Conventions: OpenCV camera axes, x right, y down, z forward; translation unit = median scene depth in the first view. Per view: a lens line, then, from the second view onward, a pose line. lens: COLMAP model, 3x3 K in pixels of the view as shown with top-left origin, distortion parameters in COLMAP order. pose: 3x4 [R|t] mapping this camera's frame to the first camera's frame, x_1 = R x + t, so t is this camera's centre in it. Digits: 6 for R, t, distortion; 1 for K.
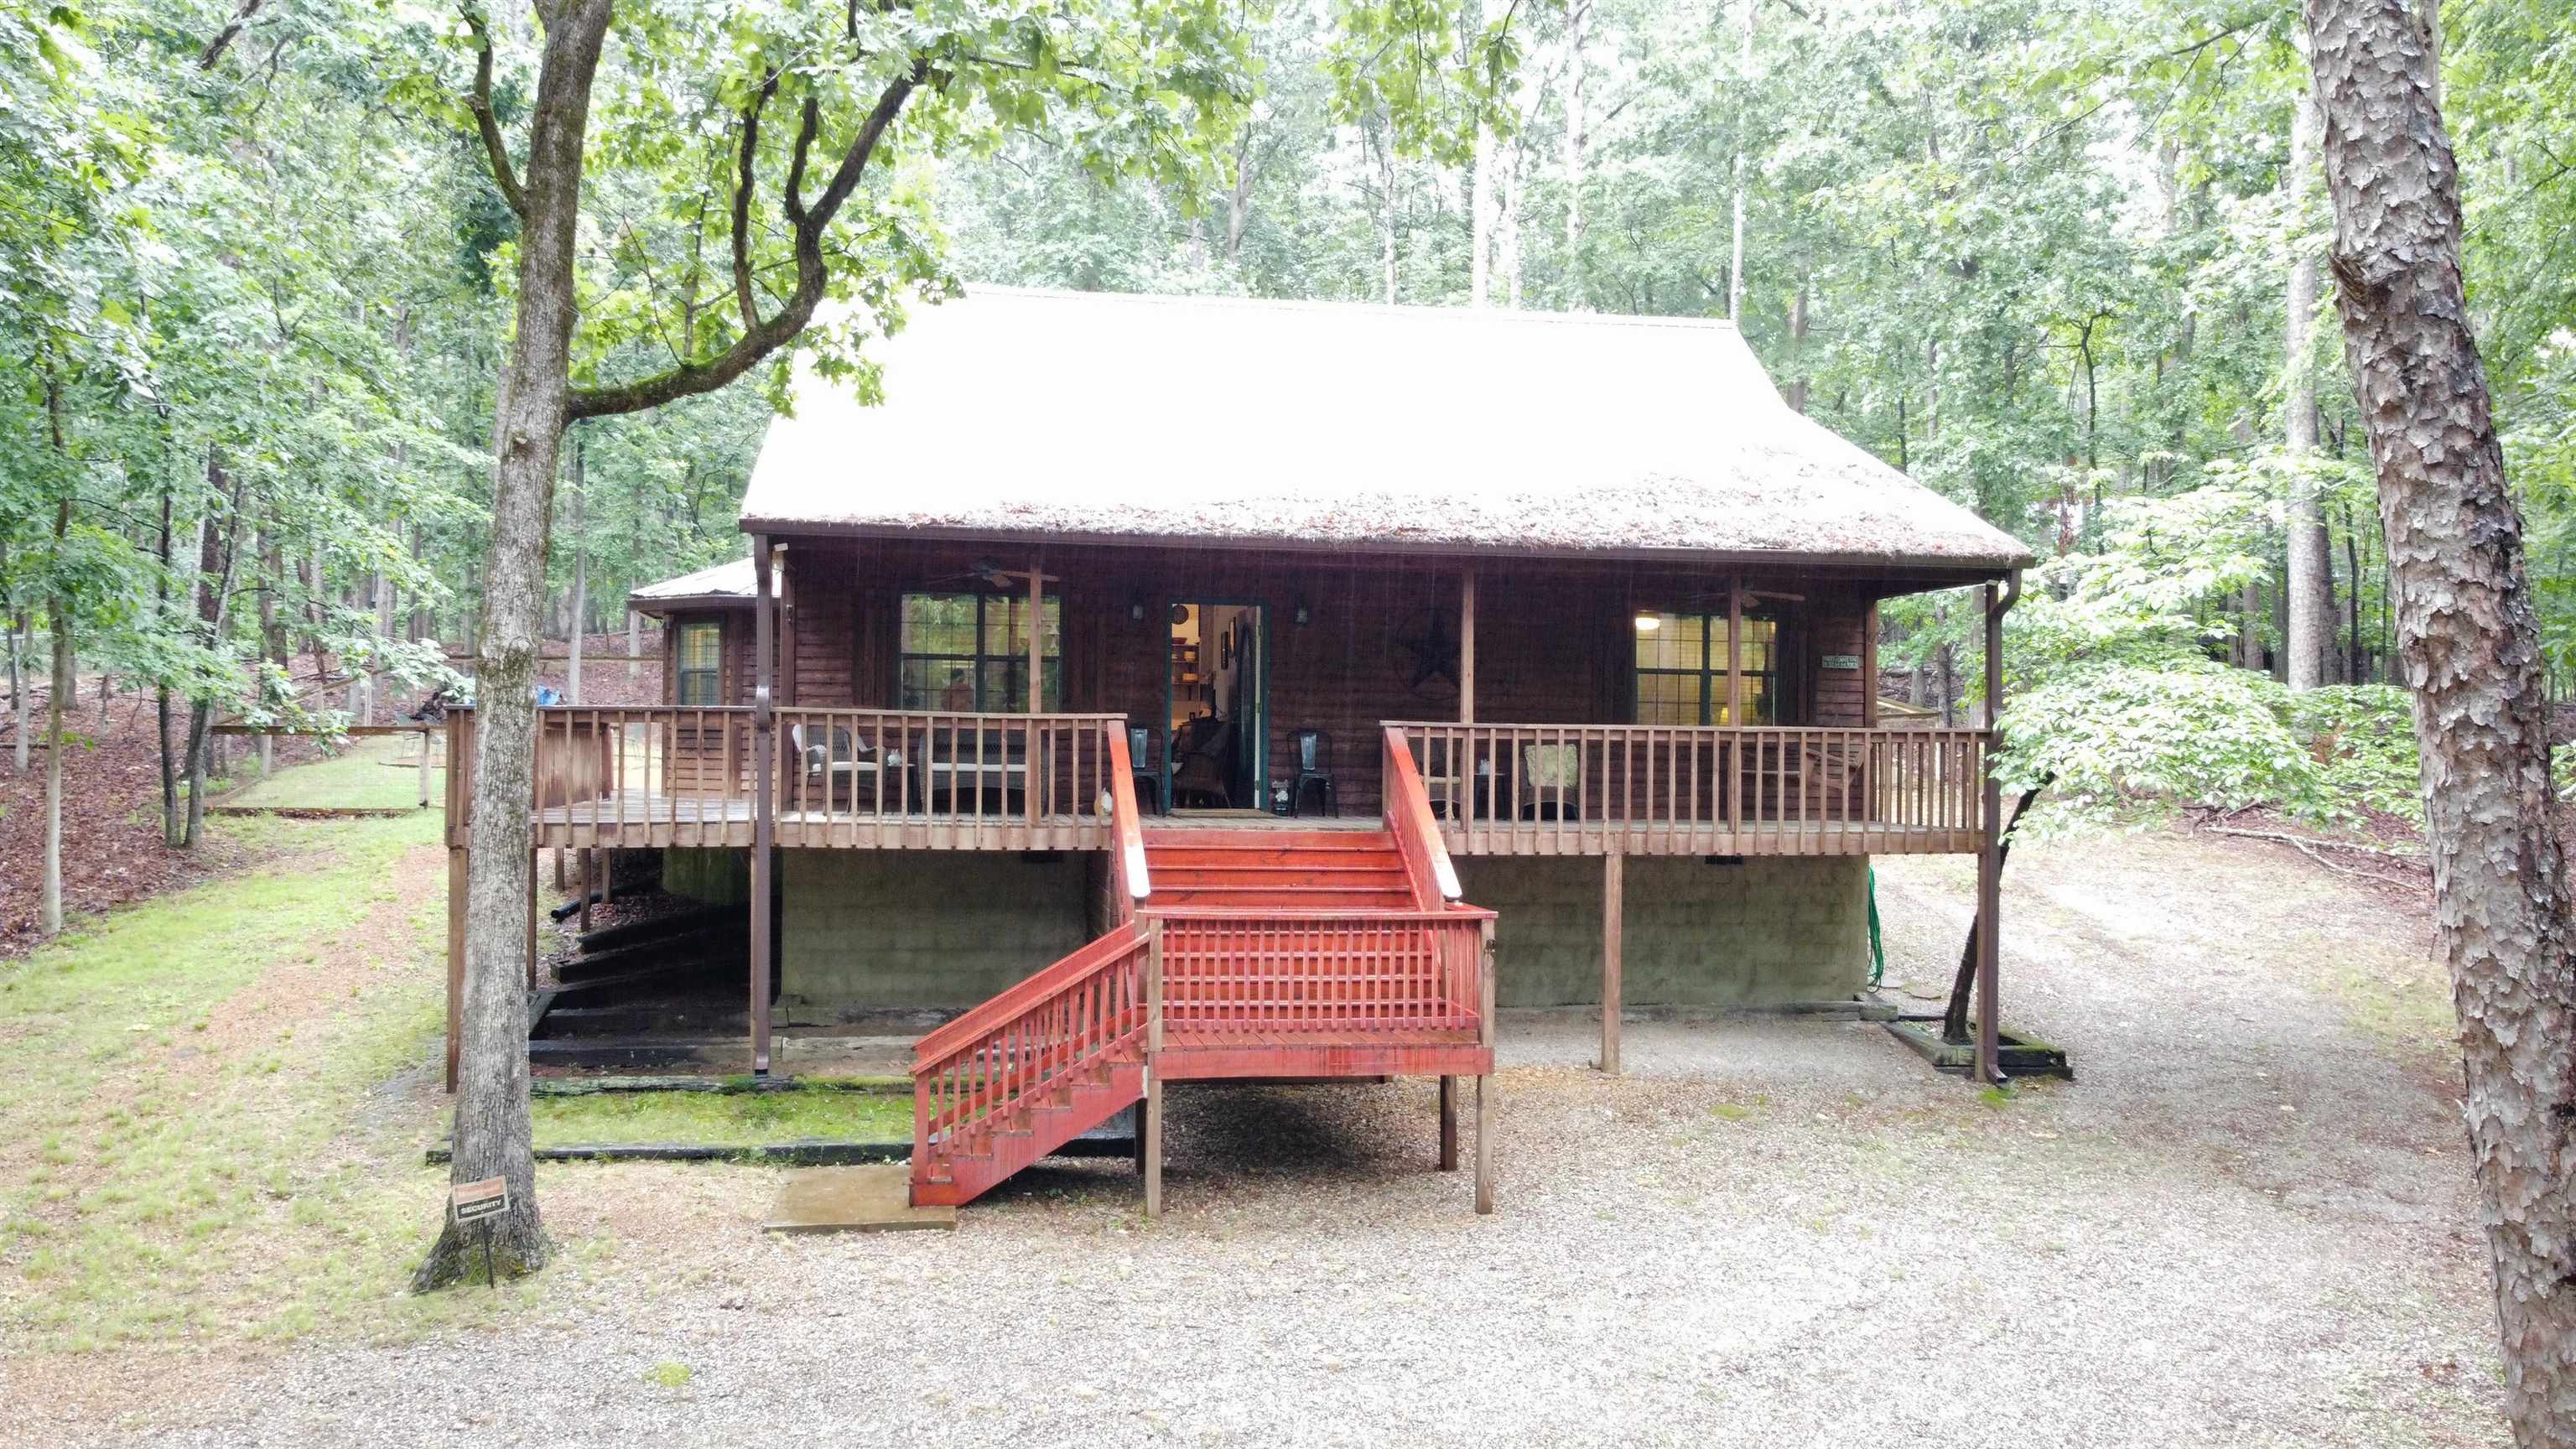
lens RADIAL K [[1948.5, 0, 1293.3], [0, 1948.5, 730.8], [0, 0, 1]] dist [0.003014, -0.025579]
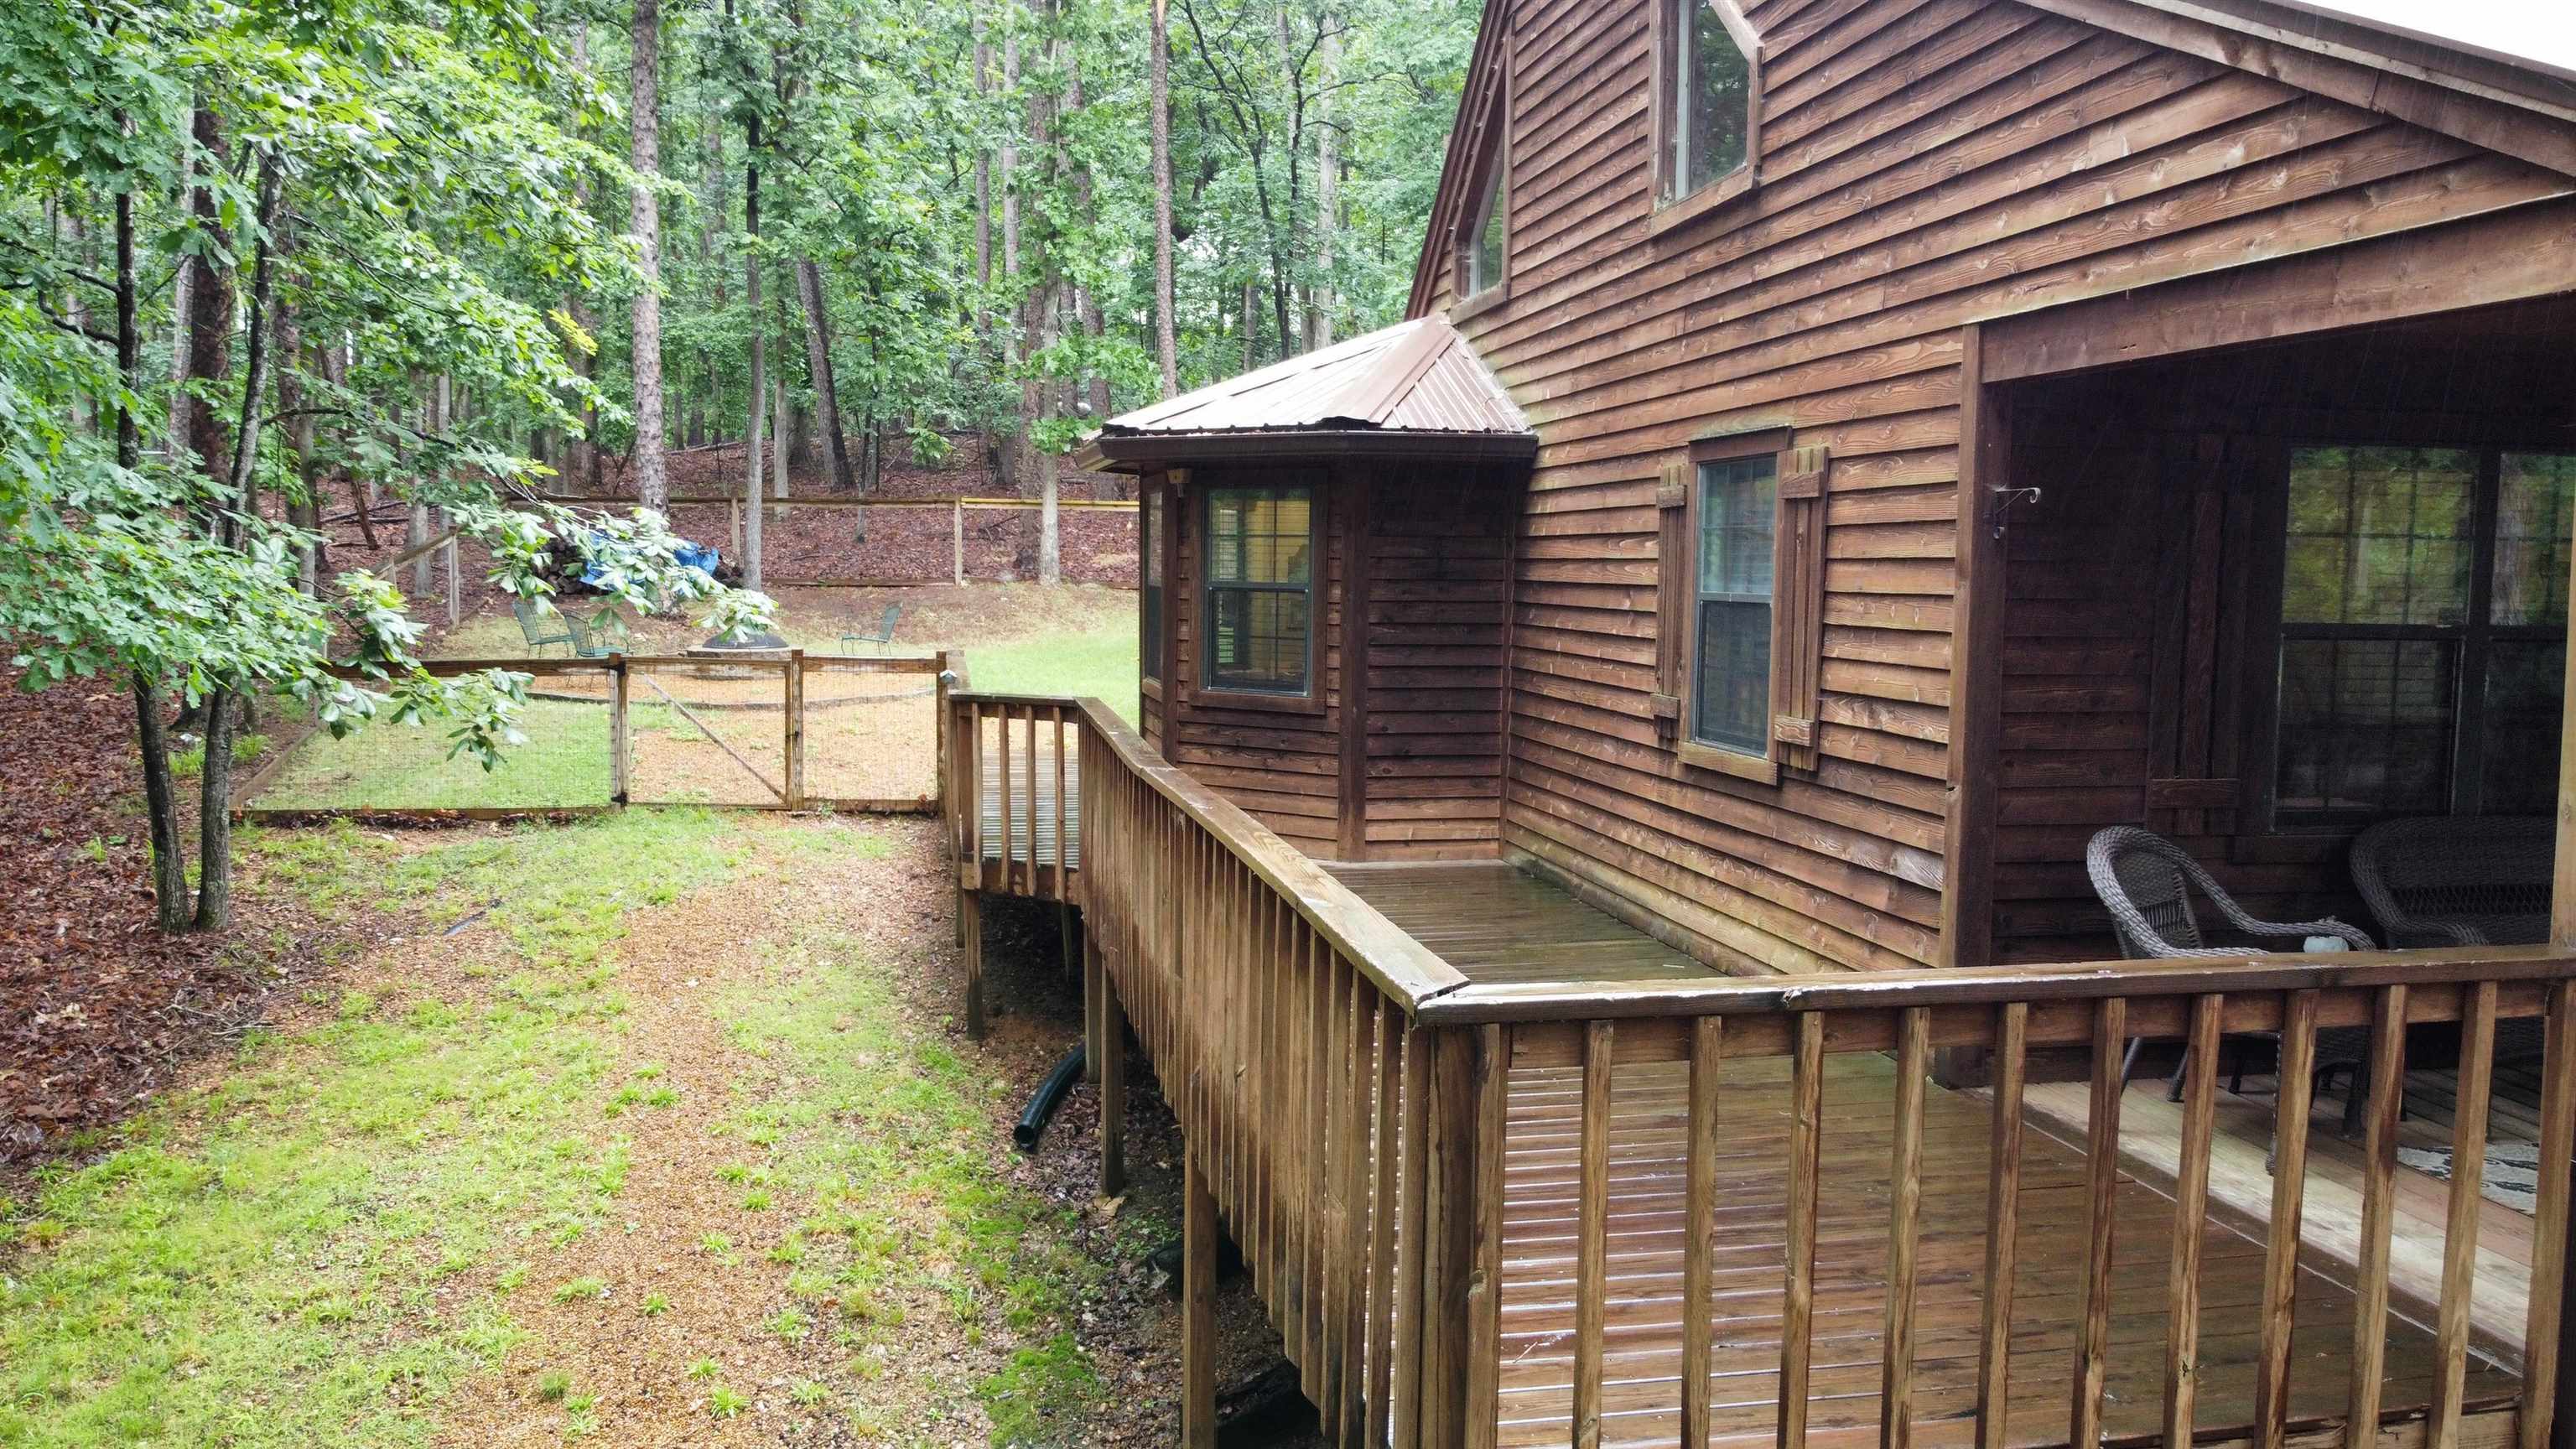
lens RADIAL K [[1948.5, 0, 1293.3], [0, 1948.5, 730.8], [0, 0, 1]] dist [0.003014, -0.025579]
pose [[0.999988, -0.002405, 0.004323, -0.411166], [0.001953, 0.994818, 0.101653, -0.061081], [-0.004545, -0.101643, 0.994811, 0.716599]]
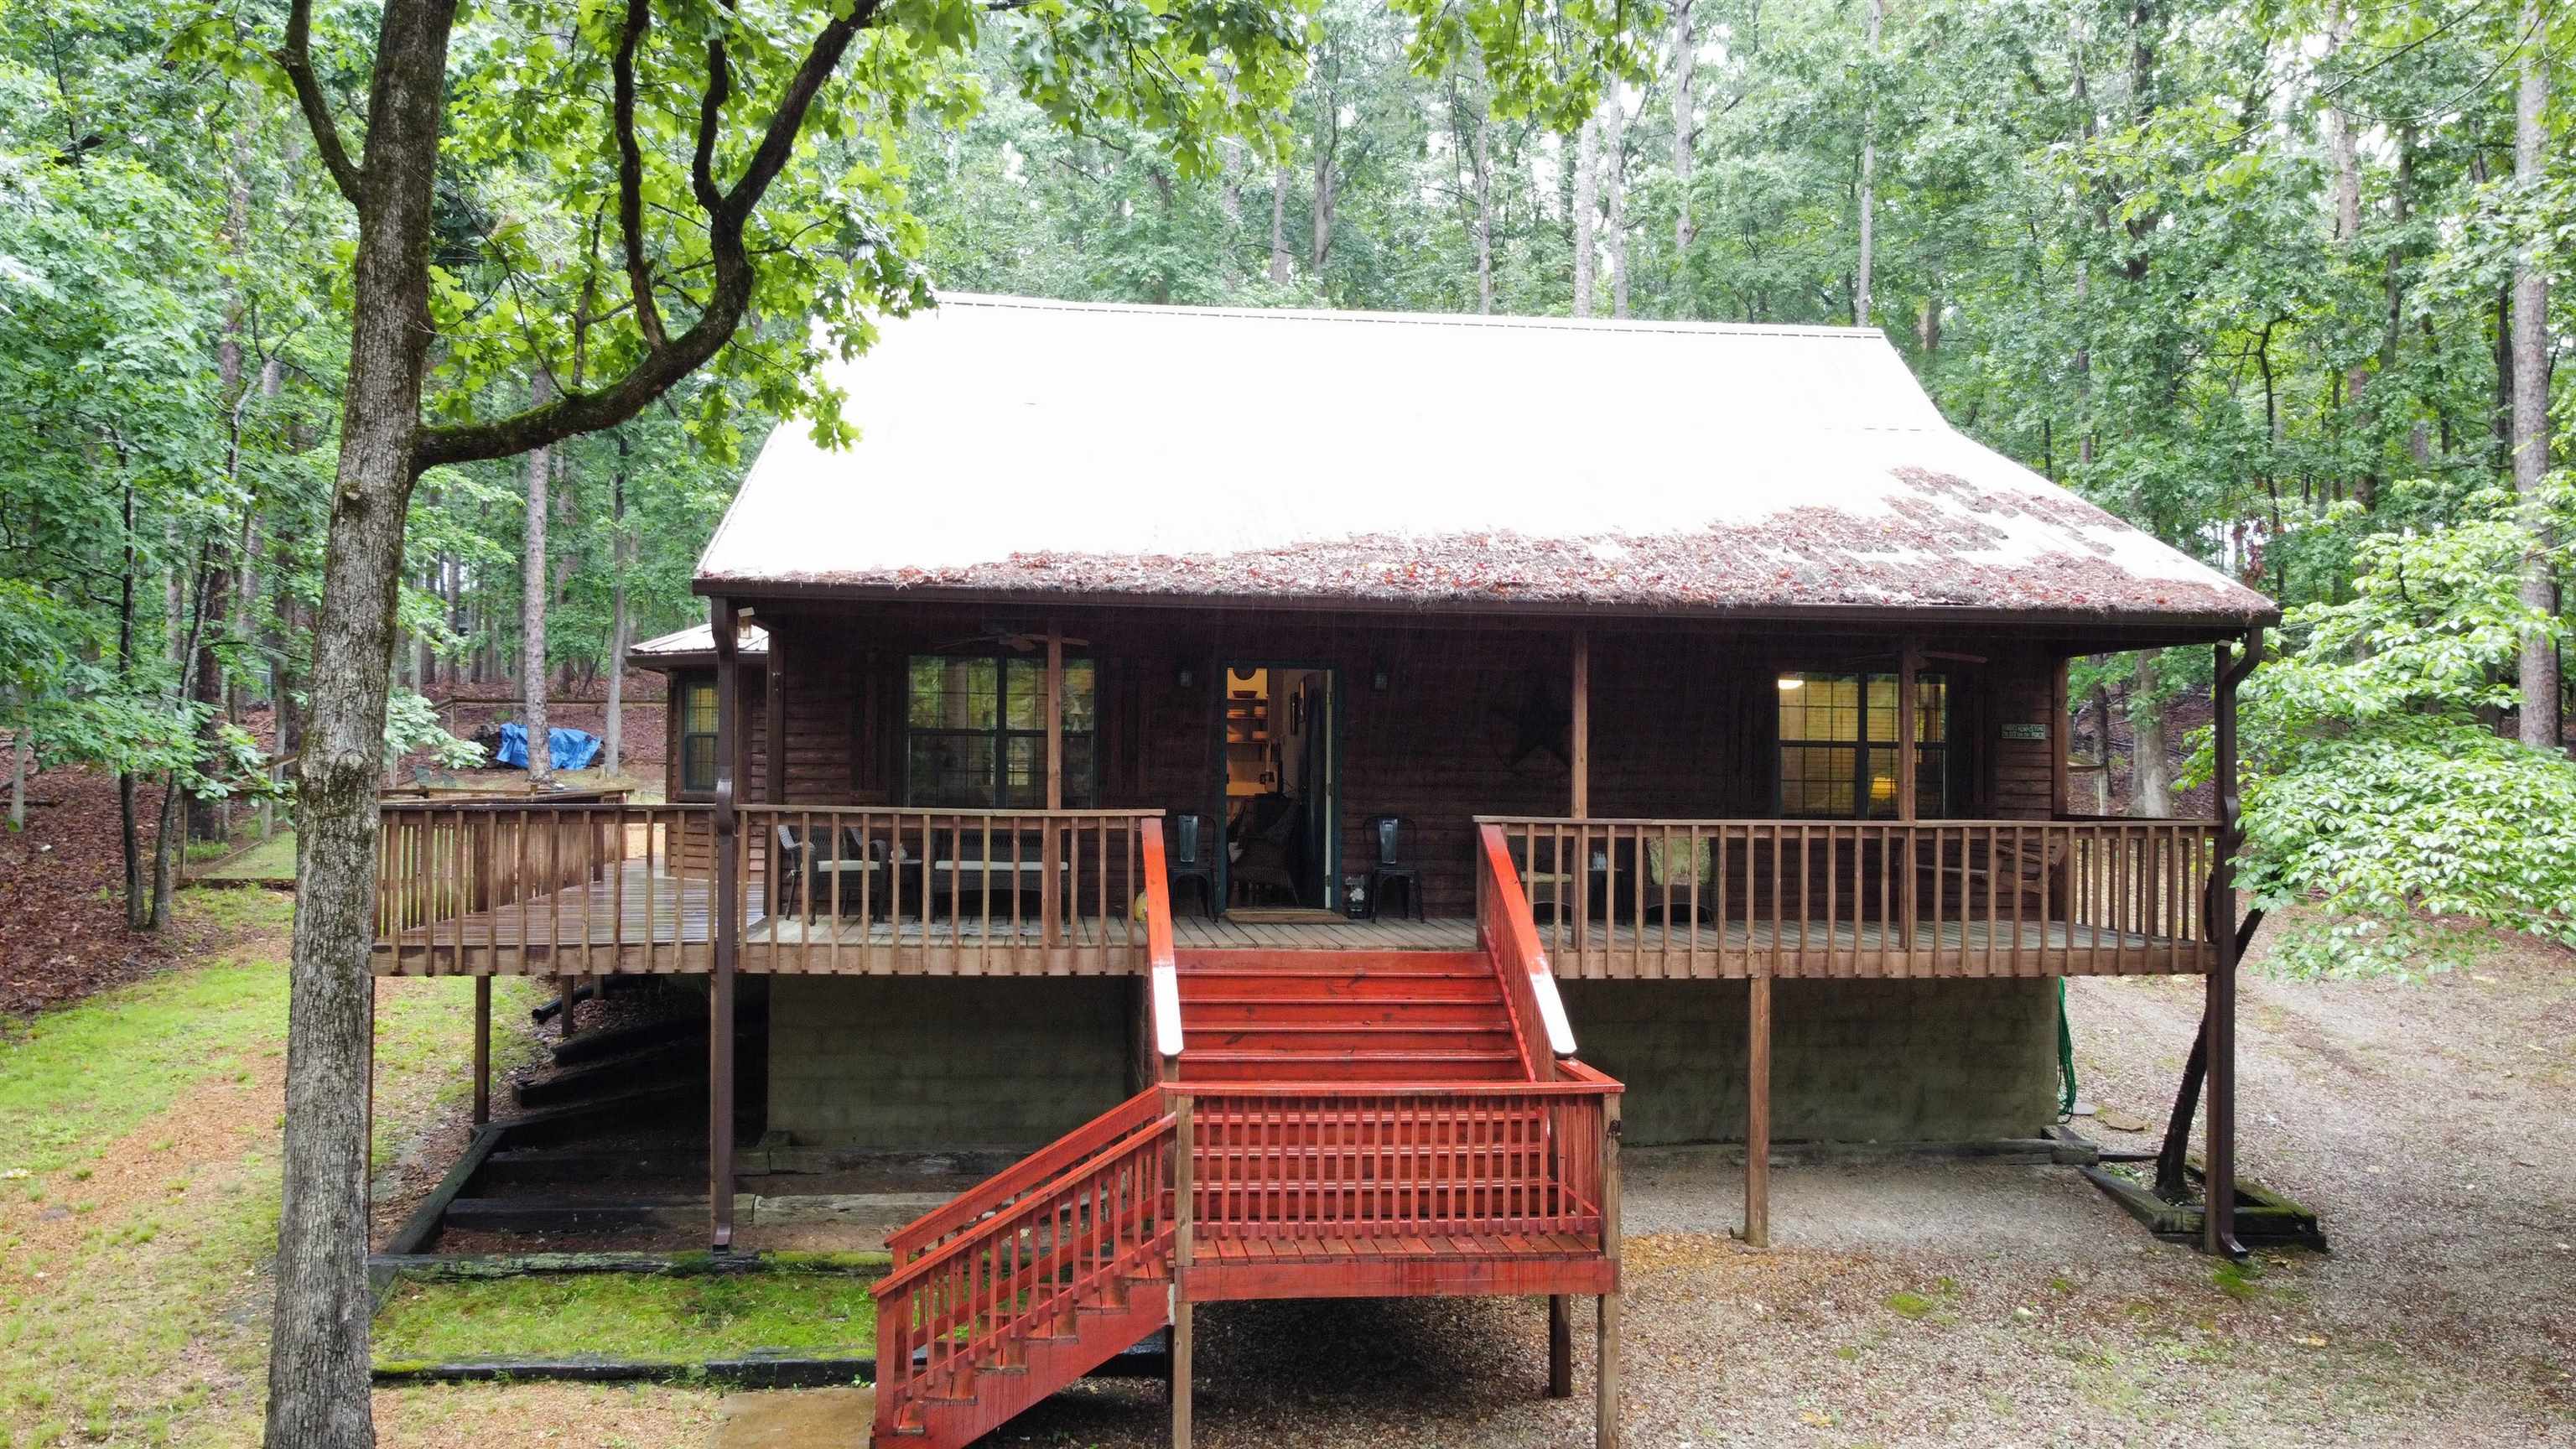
lens RADIAL K [[1963.8, 0, 1288.0], [0, 1963.8, 724.5], [0, 0, 1]] dist [-0.007747, -0.003423]
pose [[0.998702, -0.001272, -0.050914, 0.008569], [0.000582, 0.999908, -0.013561, -0.032390], [0.050927, 0.013514, 0.998611, 0.166575]]
